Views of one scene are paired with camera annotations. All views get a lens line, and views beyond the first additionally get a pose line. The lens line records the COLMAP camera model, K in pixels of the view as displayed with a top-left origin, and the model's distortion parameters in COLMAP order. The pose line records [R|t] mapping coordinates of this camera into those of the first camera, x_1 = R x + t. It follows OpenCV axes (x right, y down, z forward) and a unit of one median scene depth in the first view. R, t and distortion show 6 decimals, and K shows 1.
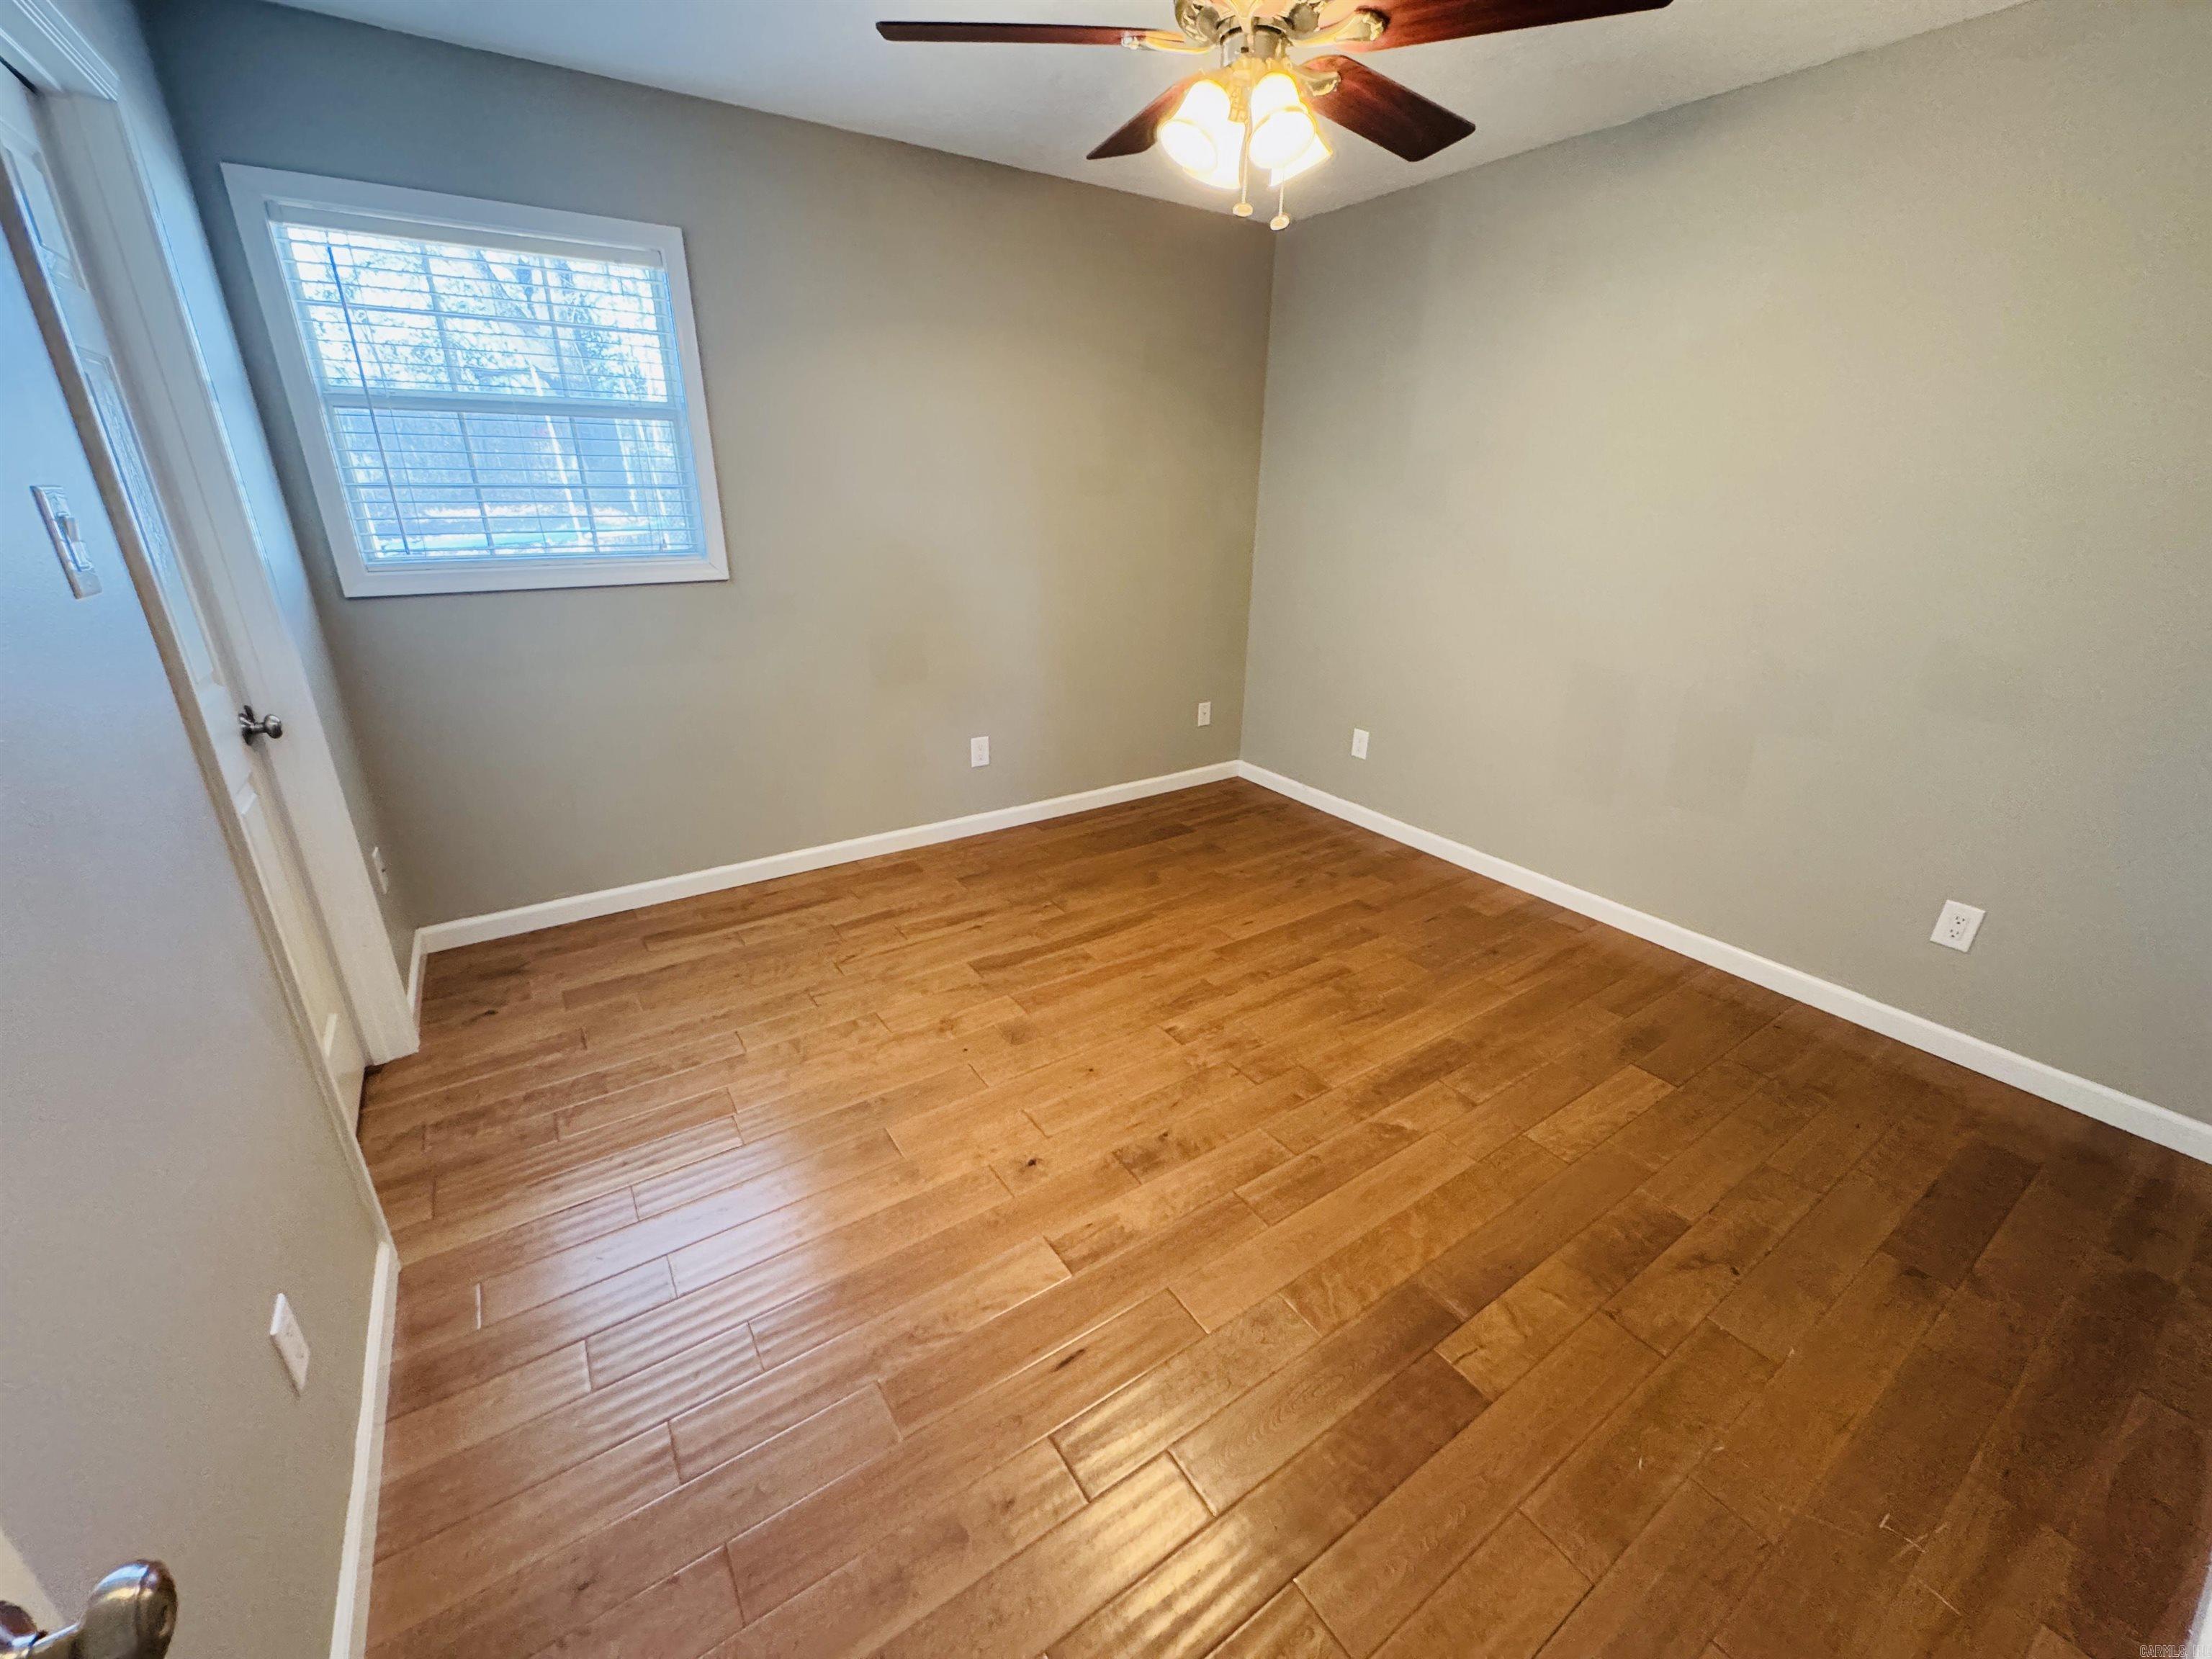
lens RADIAL K [[882.4, 0, 1107.7], [0, 882.4, 830.7], [0, 0, 1]] dist [-0.001357, -0.000224]
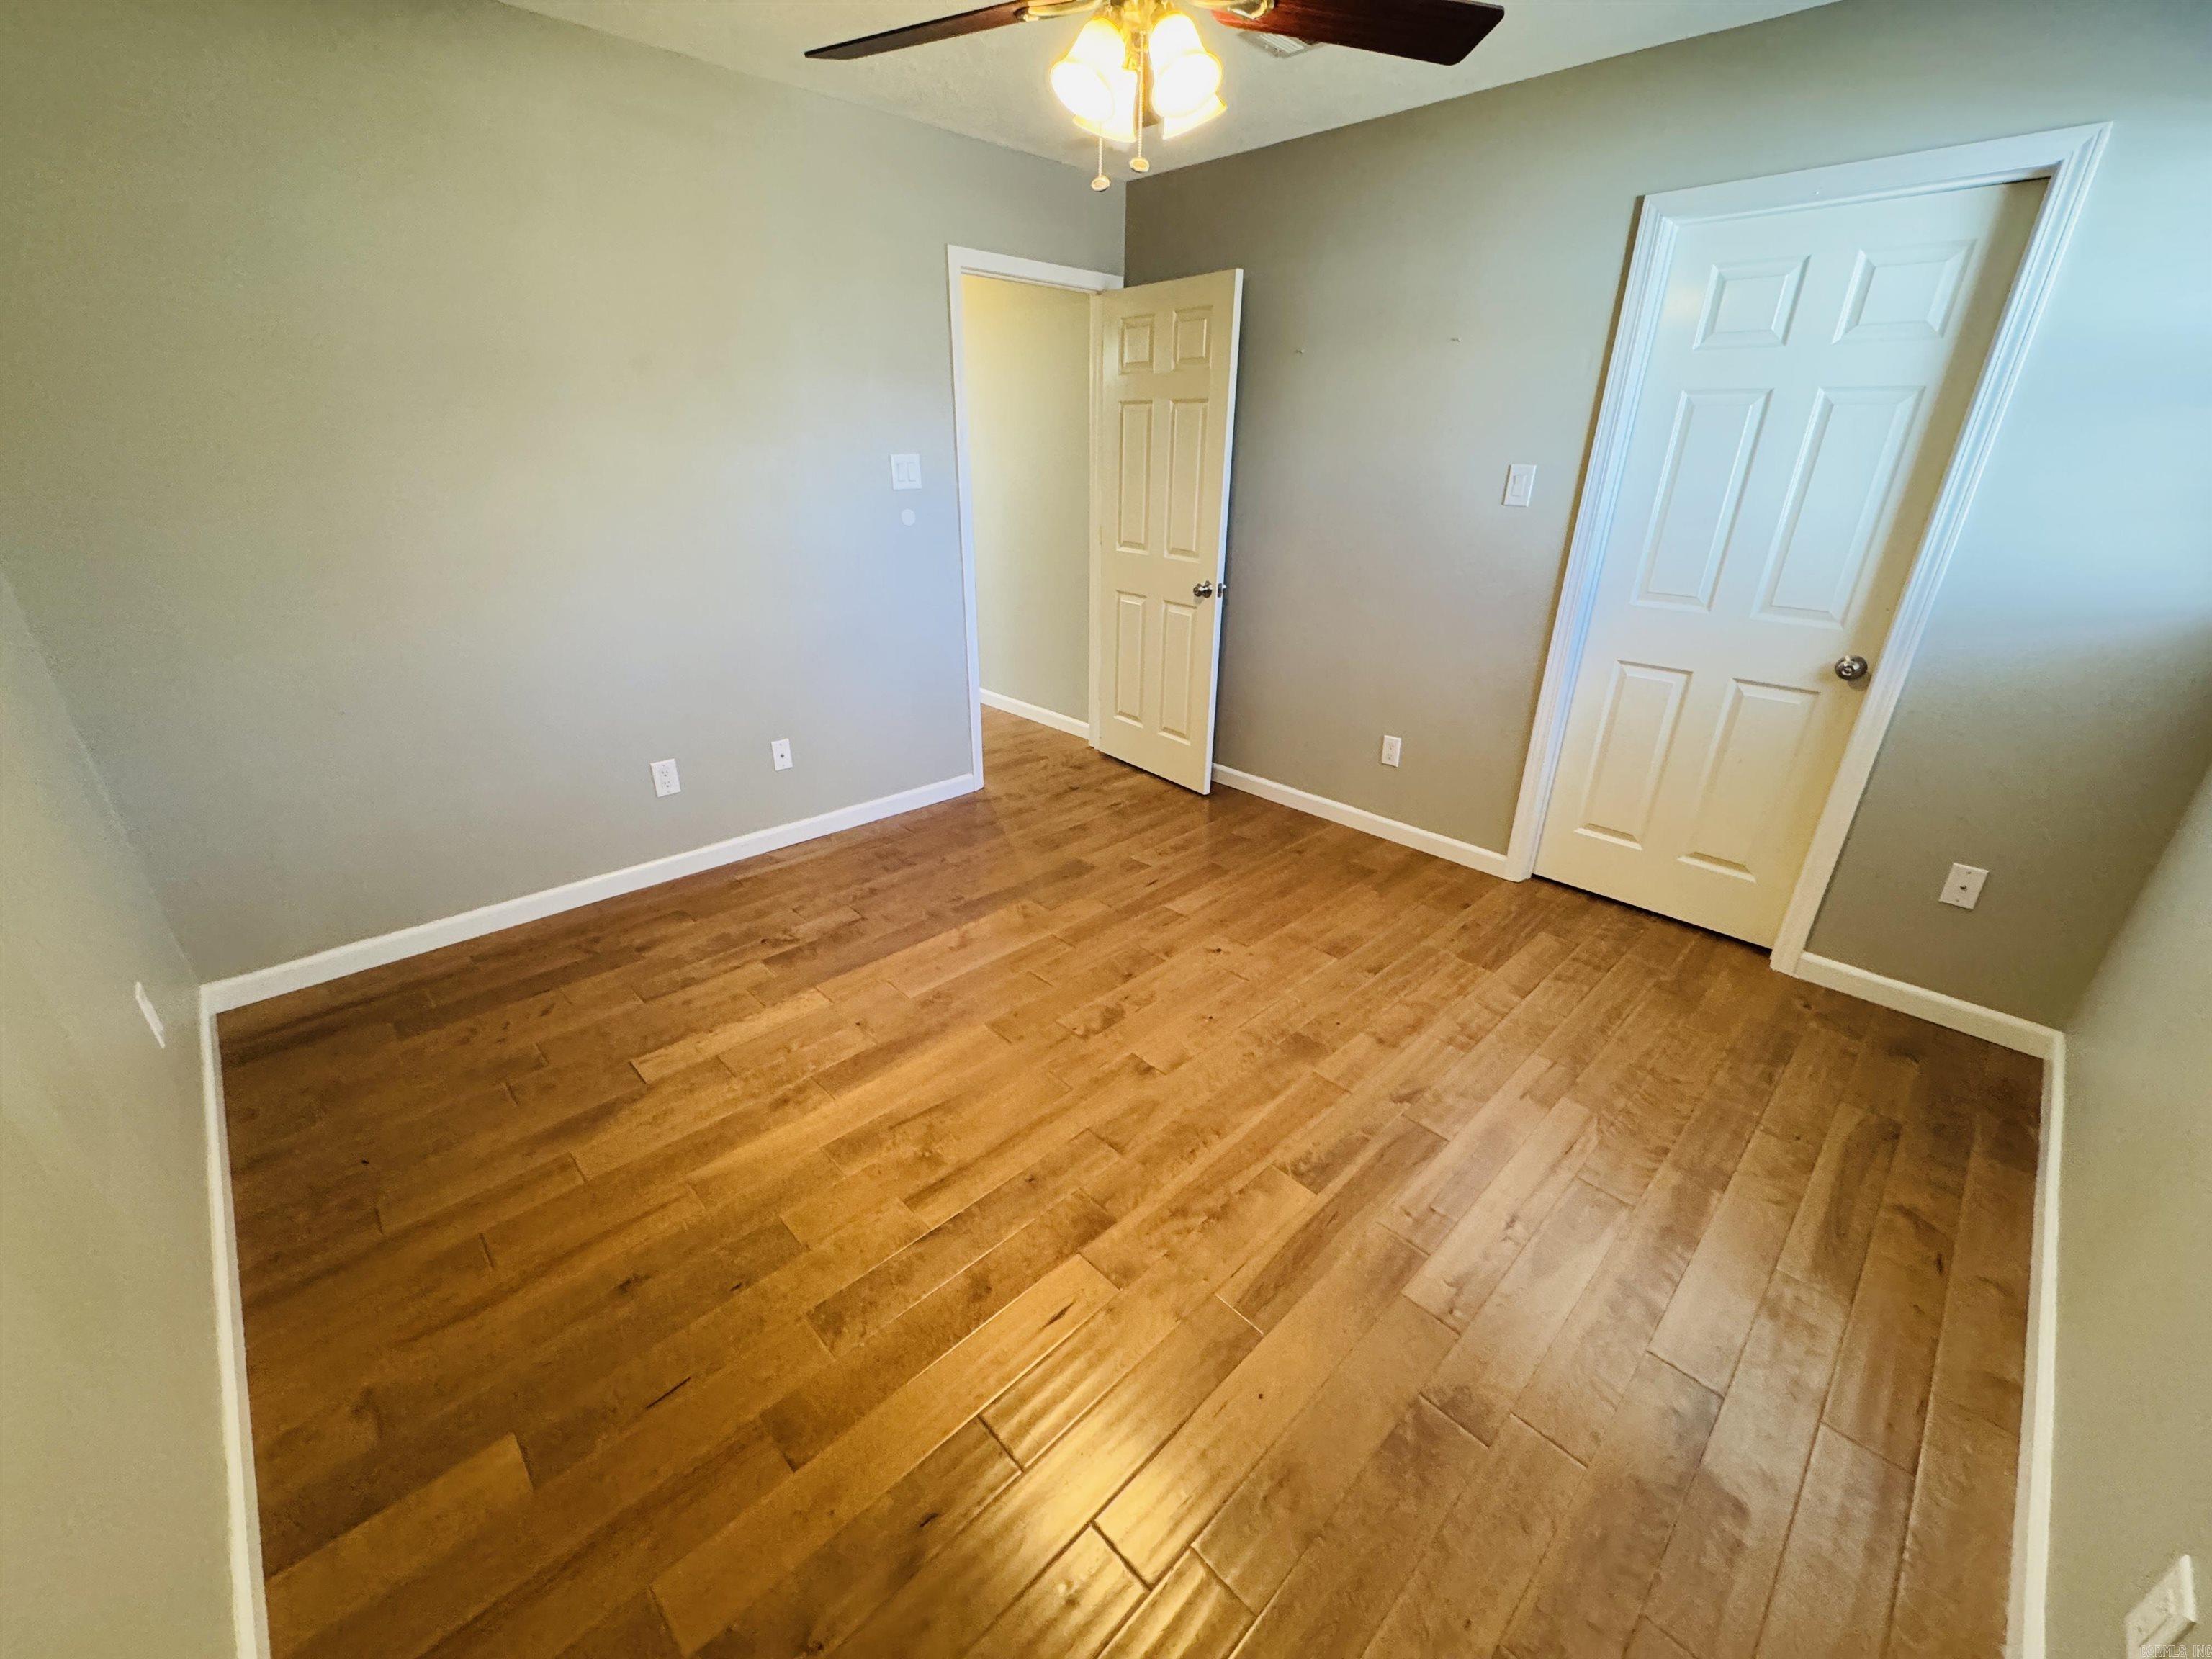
lens RADIAL K [[882.4, 0, 1107.7], [0, 882.4, 830.7], [0, 0, 1]] dist [-0.001357, -0.000224]
pose [[-0.983812, 0.039274, -0.174845, 0.268116], [-0.096760, 0.704814, 0.702762, -0.589175], [0.150833, 0.708304, -0.689605, 1.482127]]
